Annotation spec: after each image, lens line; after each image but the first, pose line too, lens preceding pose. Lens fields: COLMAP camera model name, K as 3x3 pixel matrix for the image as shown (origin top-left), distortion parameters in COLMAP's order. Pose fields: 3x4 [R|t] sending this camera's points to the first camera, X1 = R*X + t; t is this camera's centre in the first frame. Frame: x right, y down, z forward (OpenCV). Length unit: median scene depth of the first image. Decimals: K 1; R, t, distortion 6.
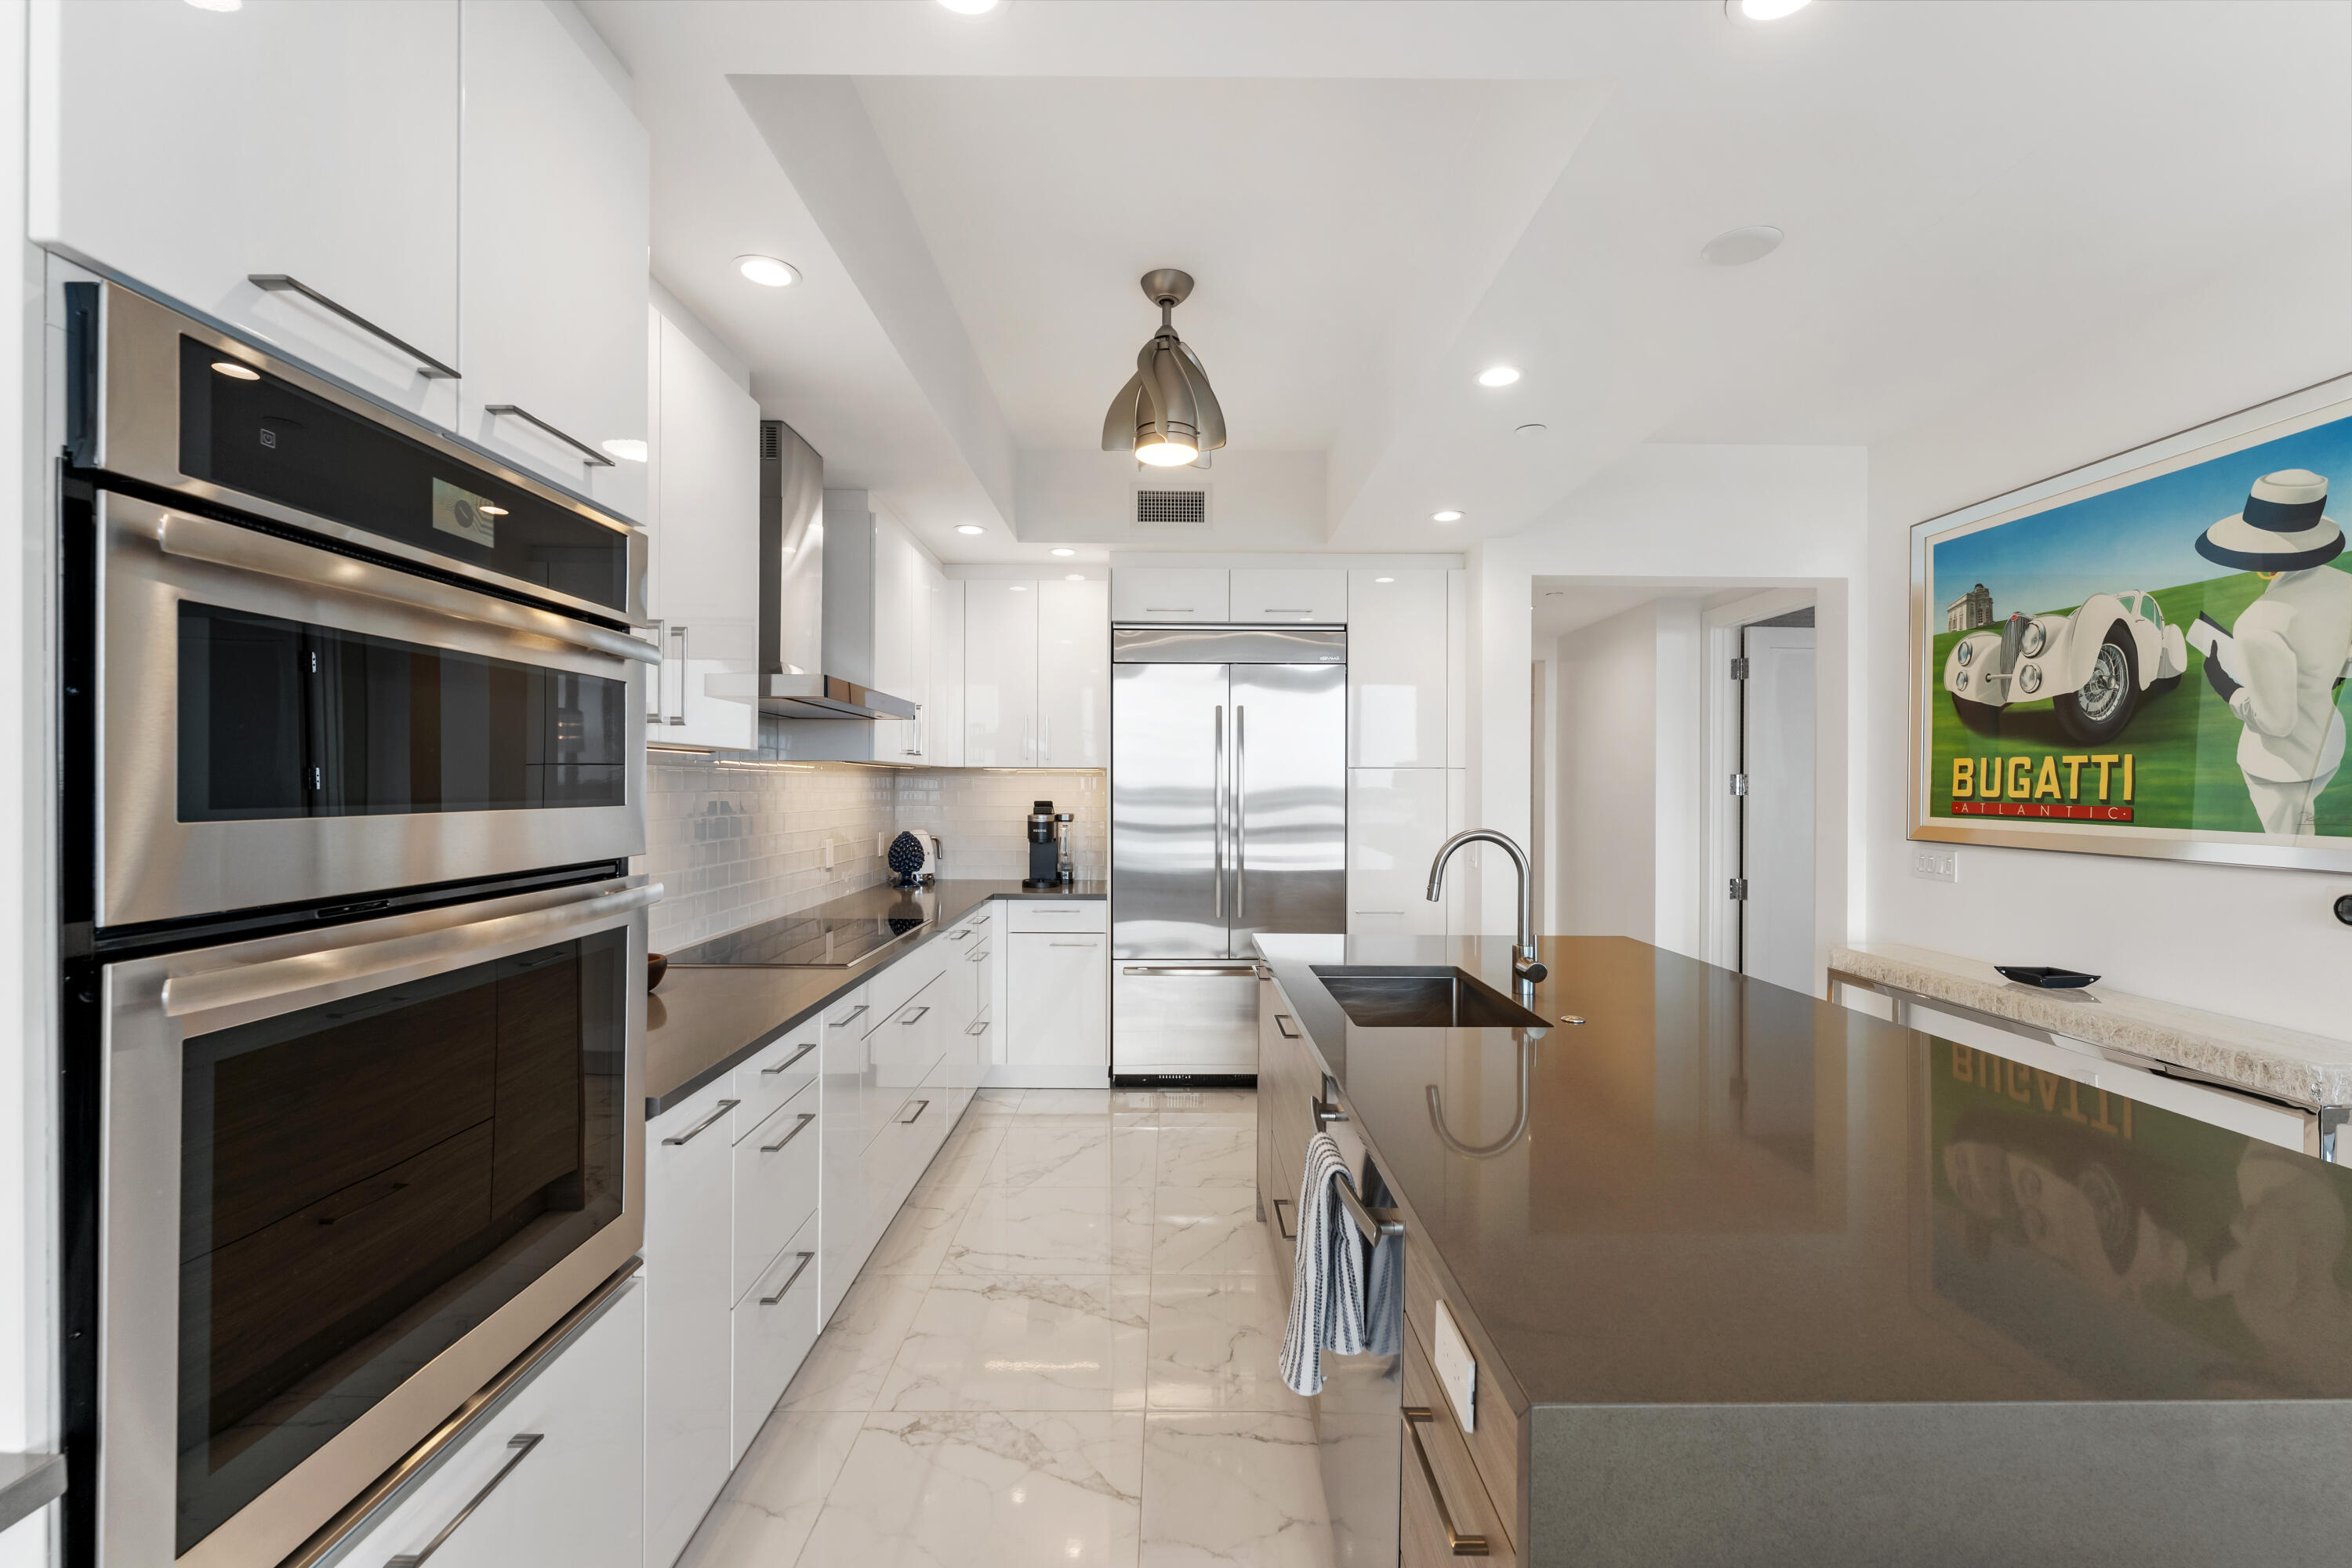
lens RADIAL K [[990.1, 0, 1182.2], [0, 990.1, 797.2], [0, 0, 1]] dist [0.001260, -0.001526]
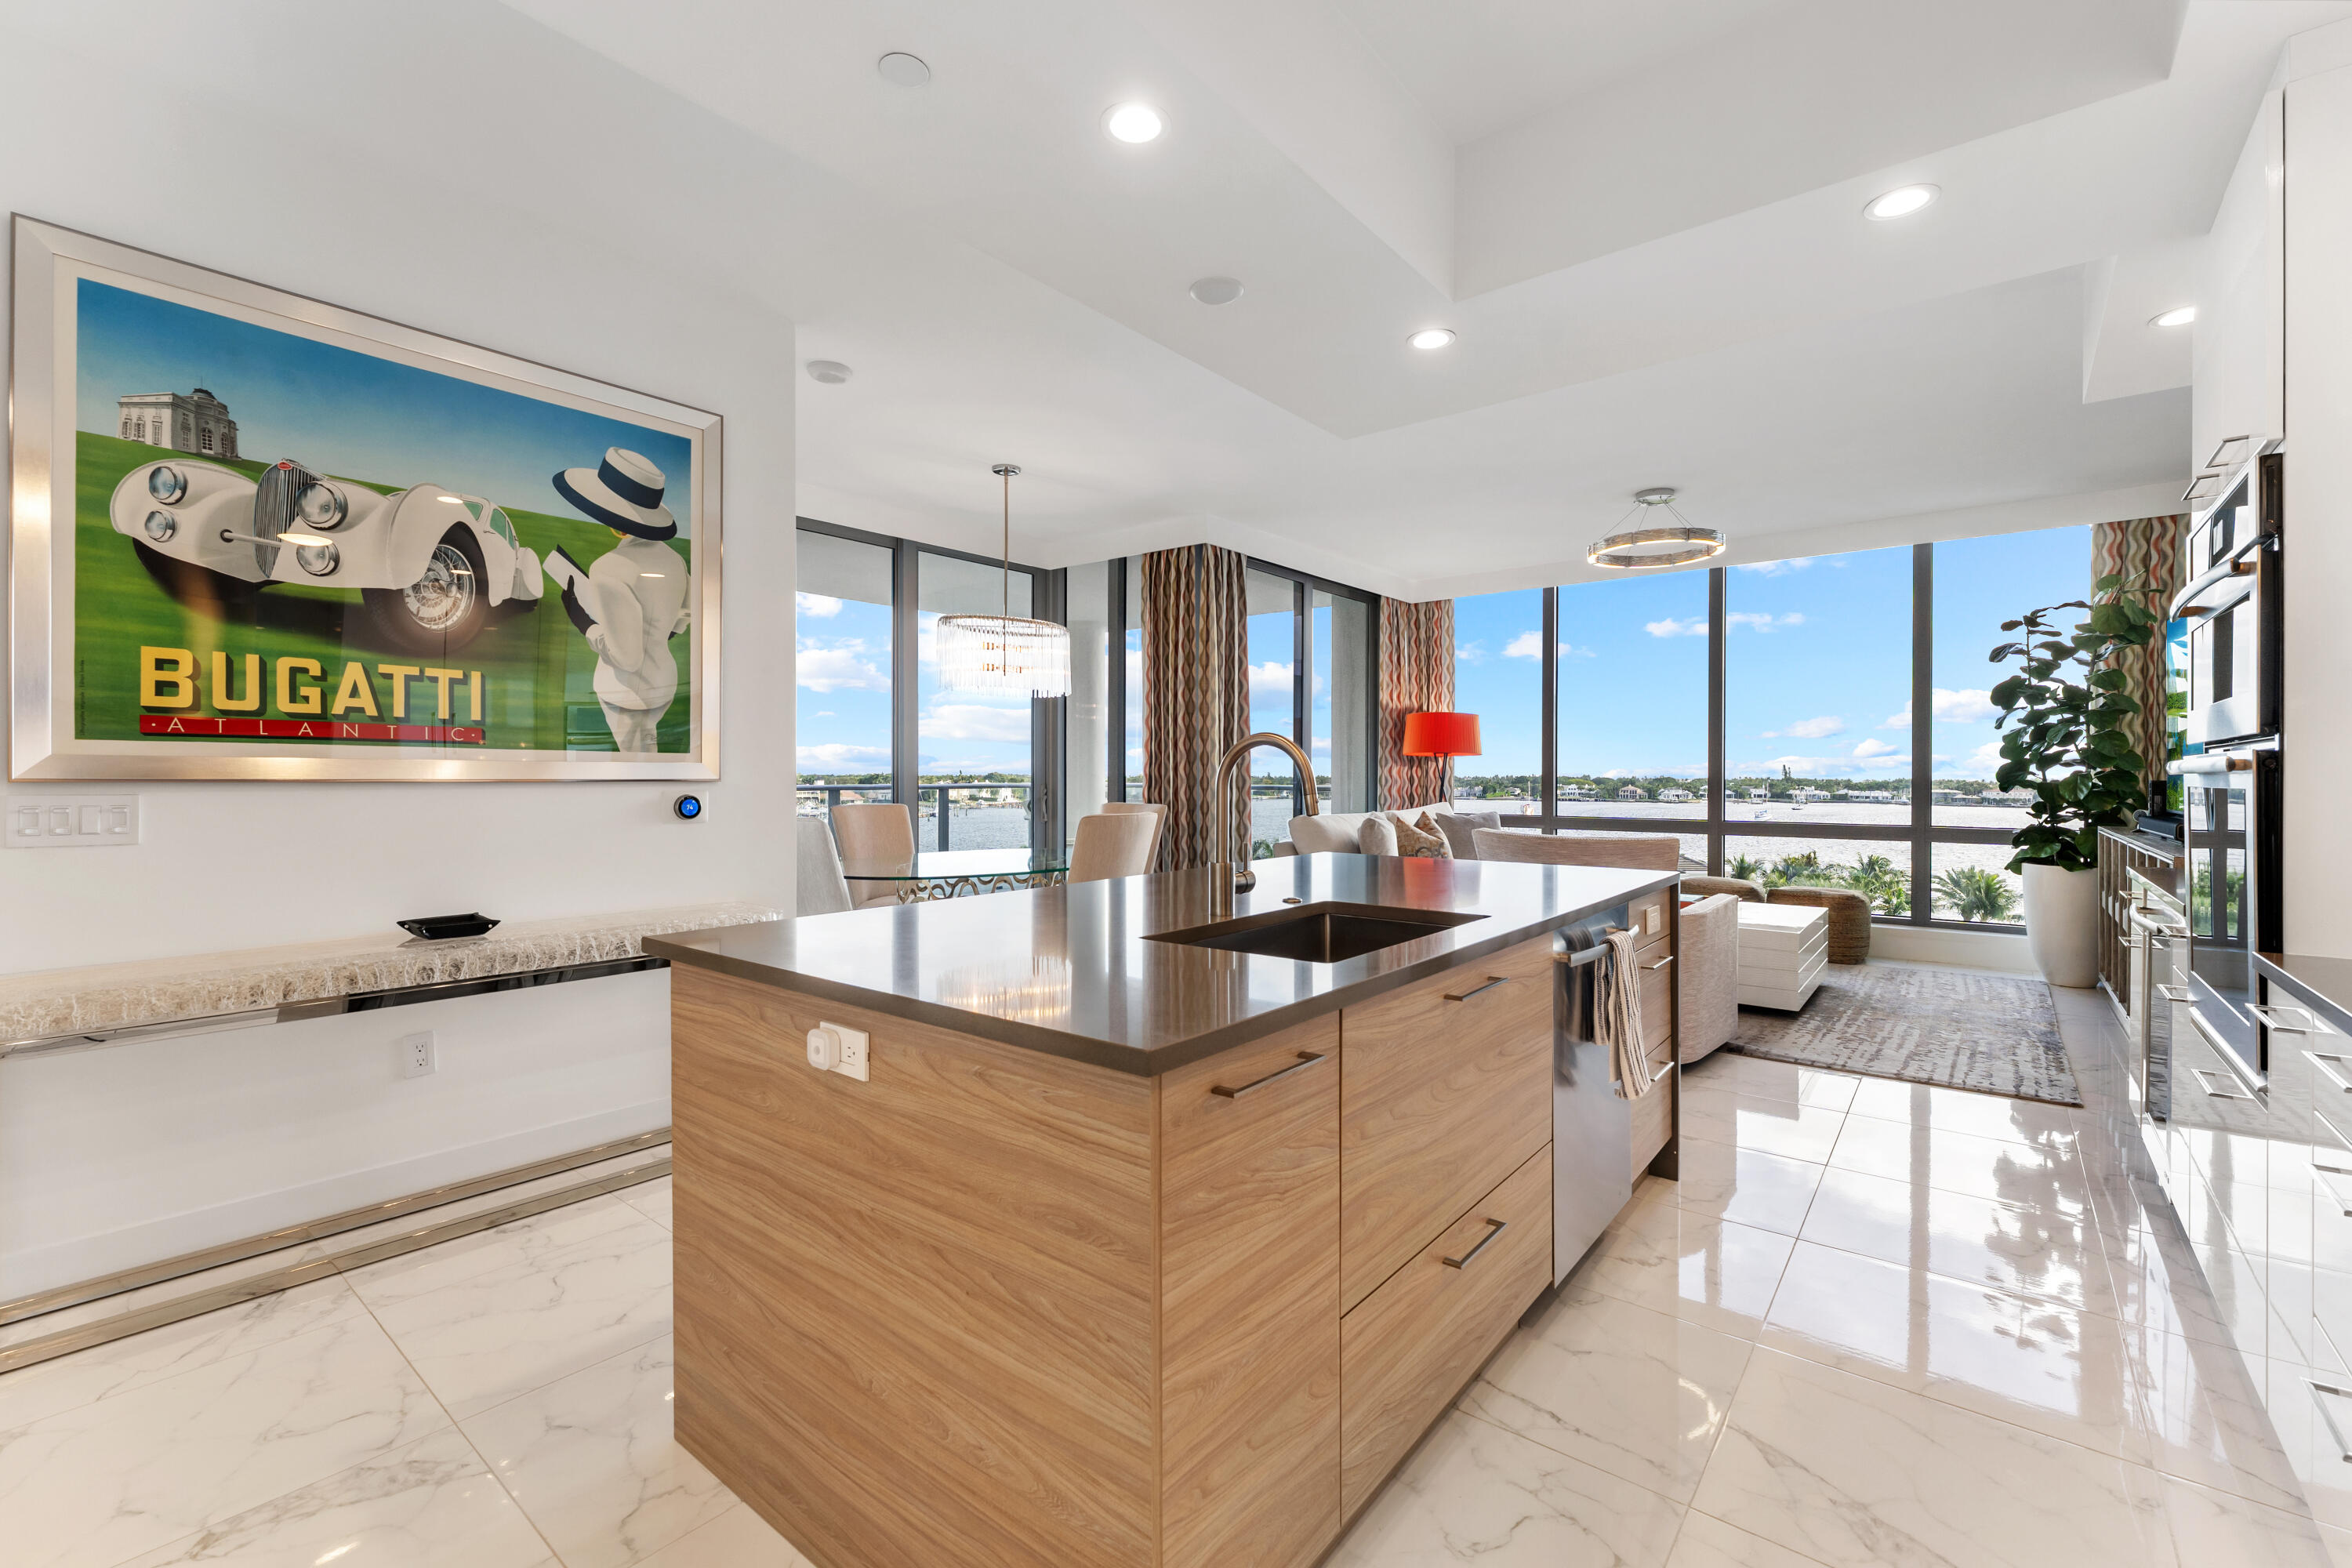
lens RADIAL K [[990.1, 0, 1173.5], [0, 990.1, 780.6], [0, 0, 1]] dist [0.001260, -0.001526]
pose [[-0.766885, -0.010020, 0.641706, -0.133395], [0.001976, 0.999837, 0.017974, 0.038984], [-0.641782, 0.015052, -0.766740, 1.138235]]
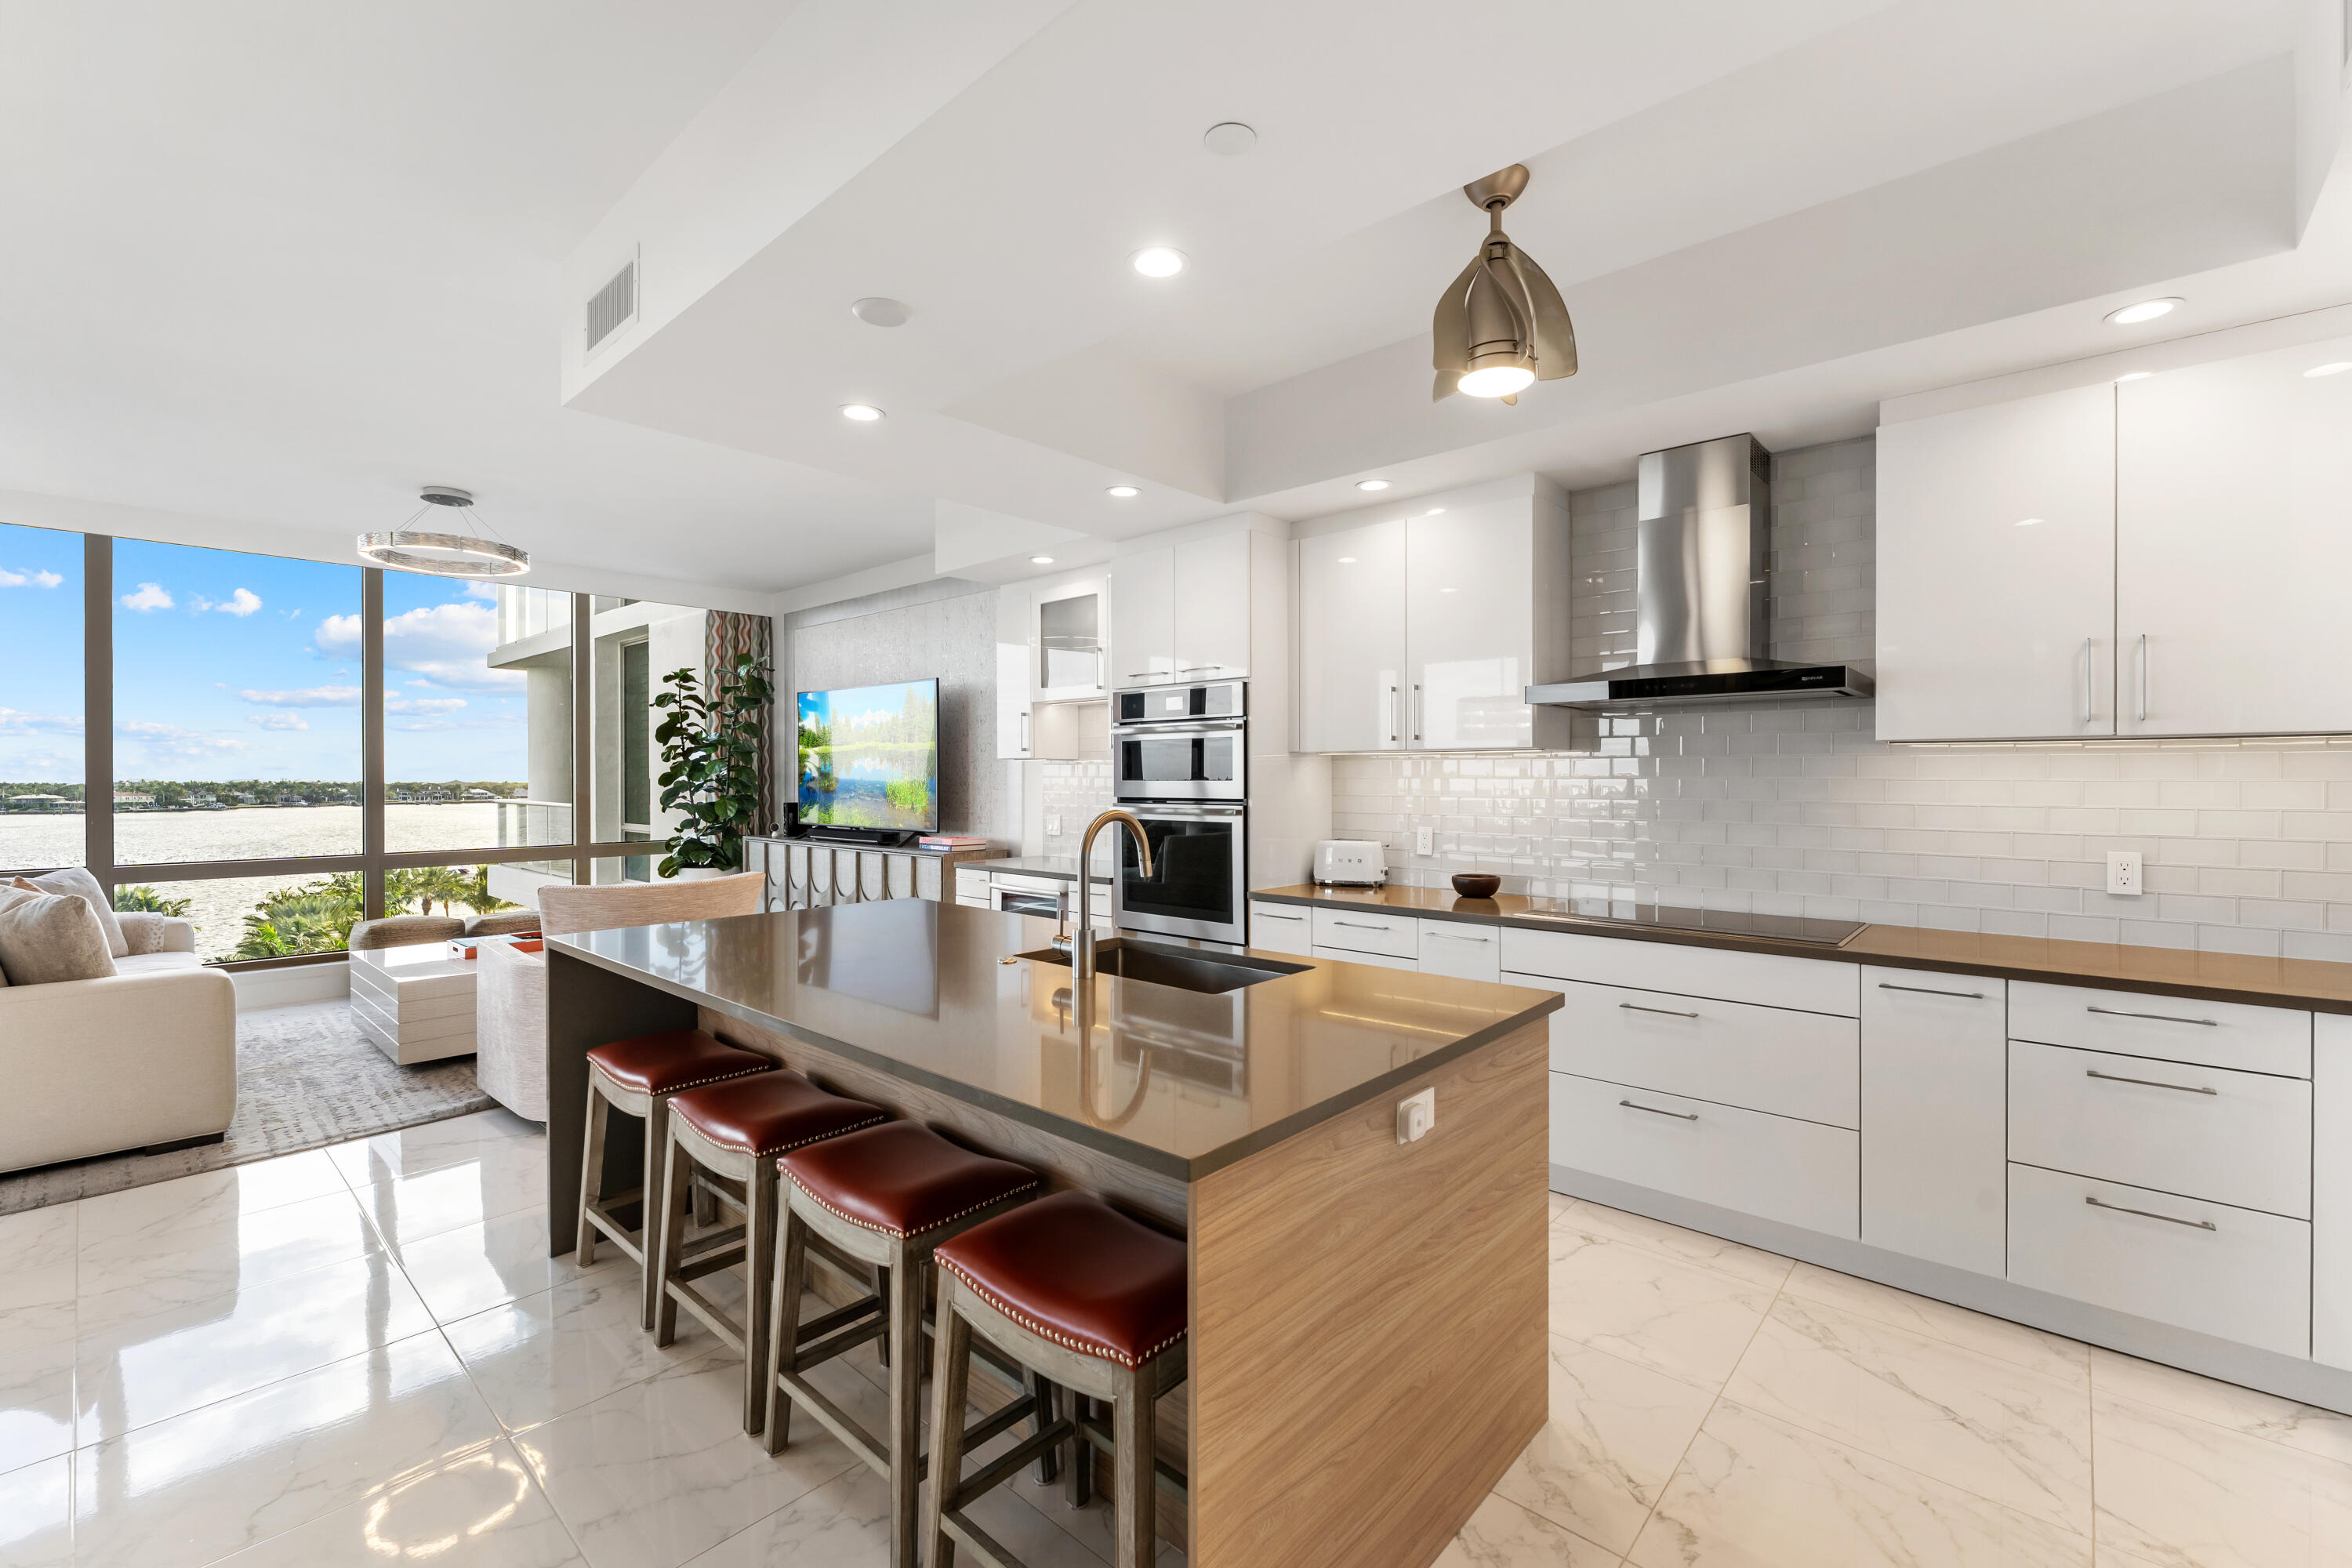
lens RADIAL K [[990.1, 0, 1180.0], [0, 990.1, 783.1], [0, 0, 1]] dist [0.001260, -0.001526]
pose [[-0.680284, -0.000159, -0.732948, 0.657006], [-0.011180, 0.999886, 0.010160, -0.004360], [0.732863, 0.015106, -0.680209, 1.150356]]
